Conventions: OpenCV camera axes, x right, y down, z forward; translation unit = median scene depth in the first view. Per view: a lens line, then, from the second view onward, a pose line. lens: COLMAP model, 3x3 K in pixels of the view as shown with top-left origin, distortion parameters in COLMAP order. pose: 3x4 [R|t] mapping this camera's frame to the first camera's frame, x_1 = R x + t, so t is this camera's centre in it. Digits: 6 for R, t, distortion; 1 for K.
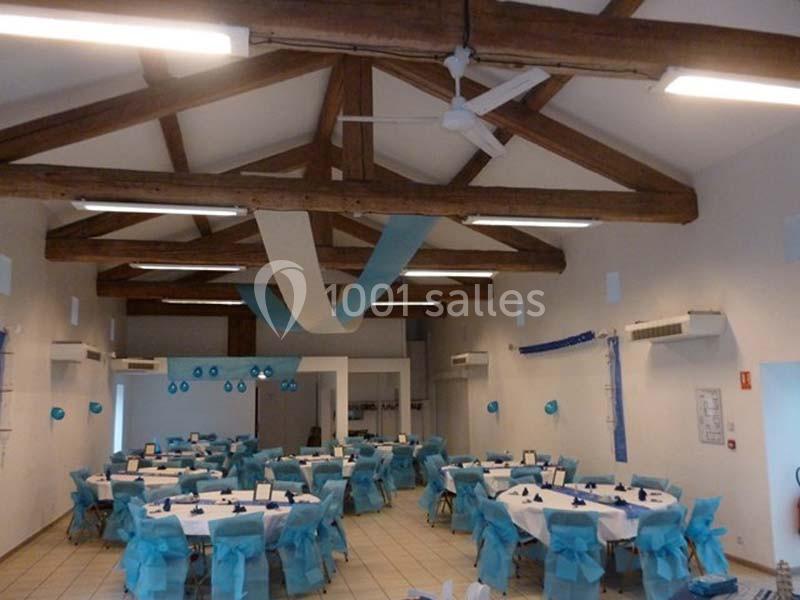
lens RADIAL K [[699.0, 0, 404.2], [0, 699.0, 297.1], [0, 0, 1]] dist [-0.018271, -0.019242]
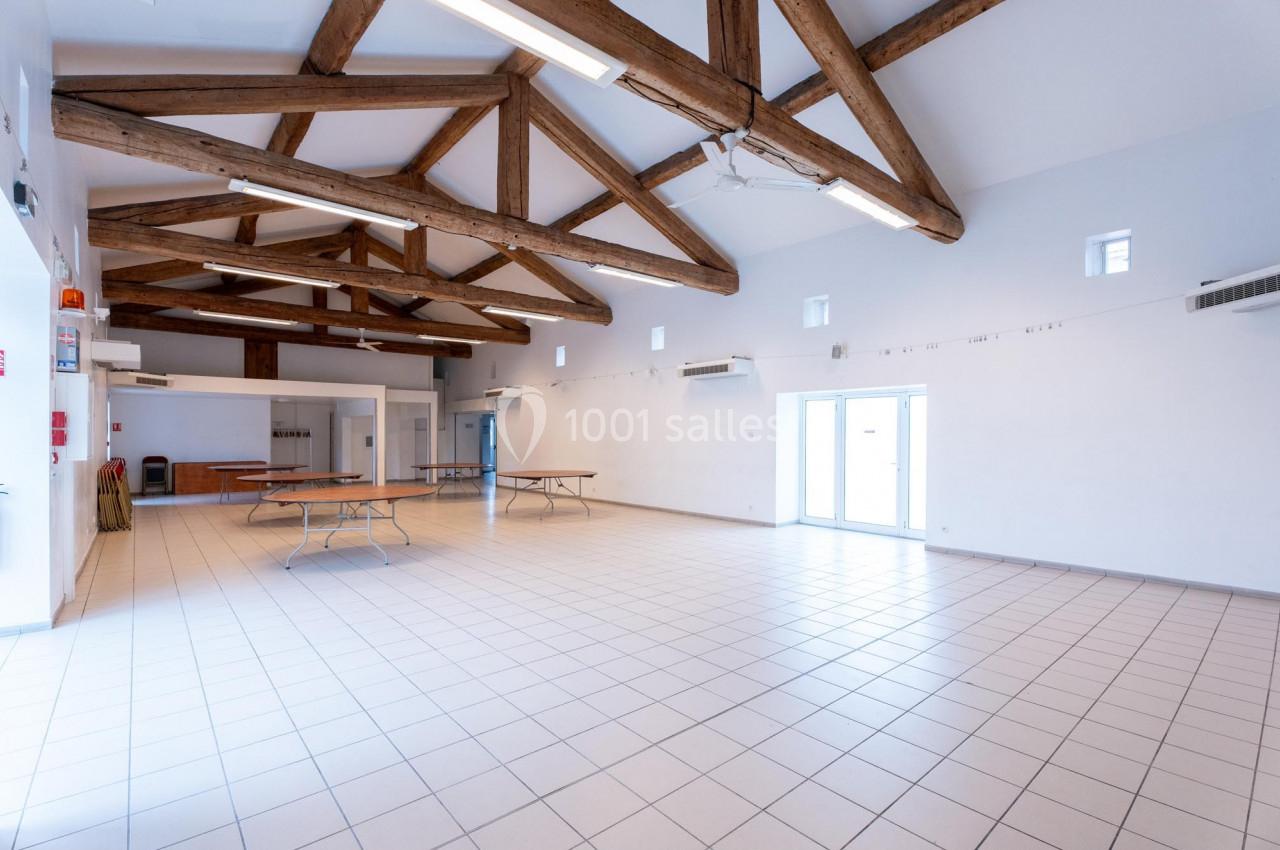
lens RADIAL K [[573.9, 0, 667.3], [0, 573.9, 444.9], [0, 0, 1]] dist [-0.003158, -0.000439]
pose [[0.883411, 0.011761, 0.468452, -0.269662], [-0.081785, 0.988211, 0.129421, 0.059413], [-0.461407, -0.152644, 0.873958, -0.007684]]
